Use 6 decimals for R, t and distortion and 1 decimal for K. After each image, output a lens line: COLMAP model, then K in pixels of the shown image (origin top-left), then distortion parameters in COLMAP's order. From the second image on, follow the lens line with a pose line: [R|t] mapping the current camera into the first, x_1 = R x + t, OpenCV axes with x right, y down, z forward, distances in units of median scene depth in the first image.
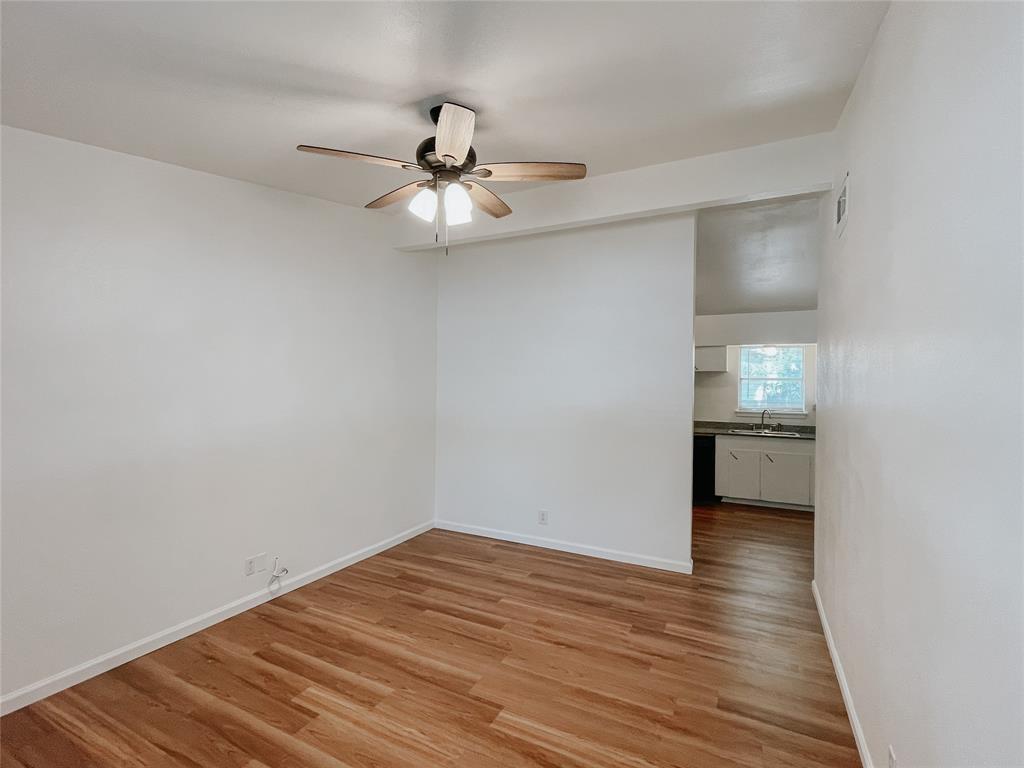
lens RADIAL K [[480.6, 0, 512.0], [0, 480.6, 384.0], [0, 0, 1]] dist [0.003173, 0.000610]
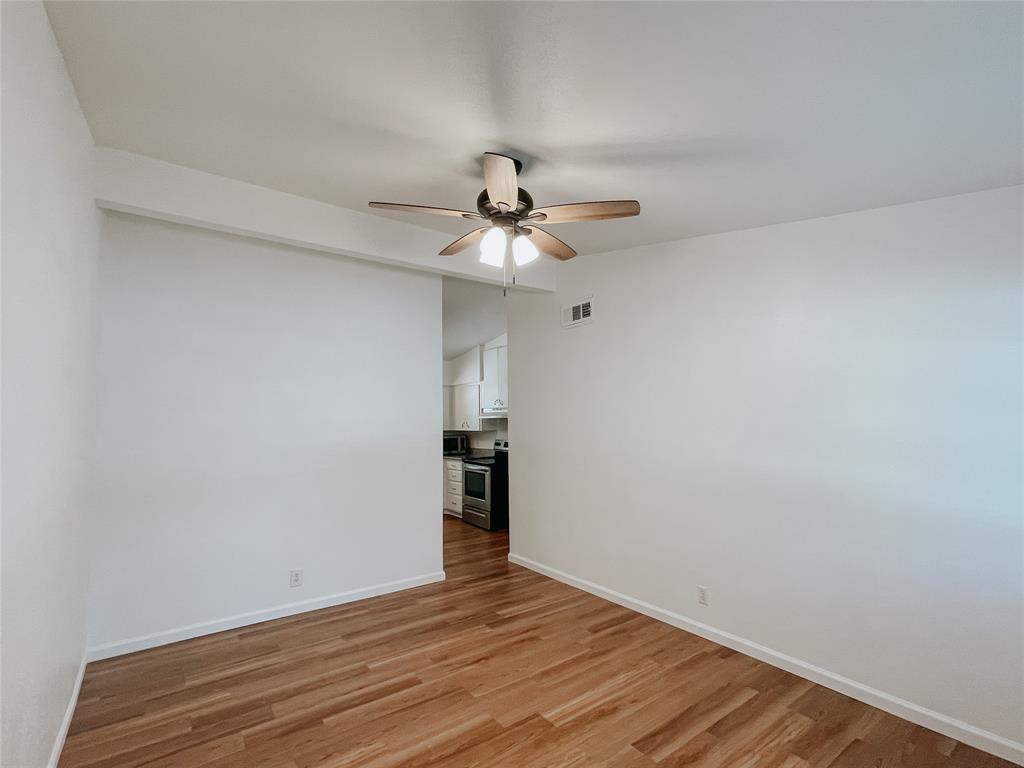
lens RADIAL K [[480.6, 0, 512.0], [0, 480.6, 384.0], [0, 0, 1]] dist [0.003173, 0.000610]
pose [[0.453814, 0.045096, 0.889955, -0.636912], [0.015739, 0.998157, -0.058605, -0.009067], [-0.890957, 0.040603, 0.452268, 0.317116]]
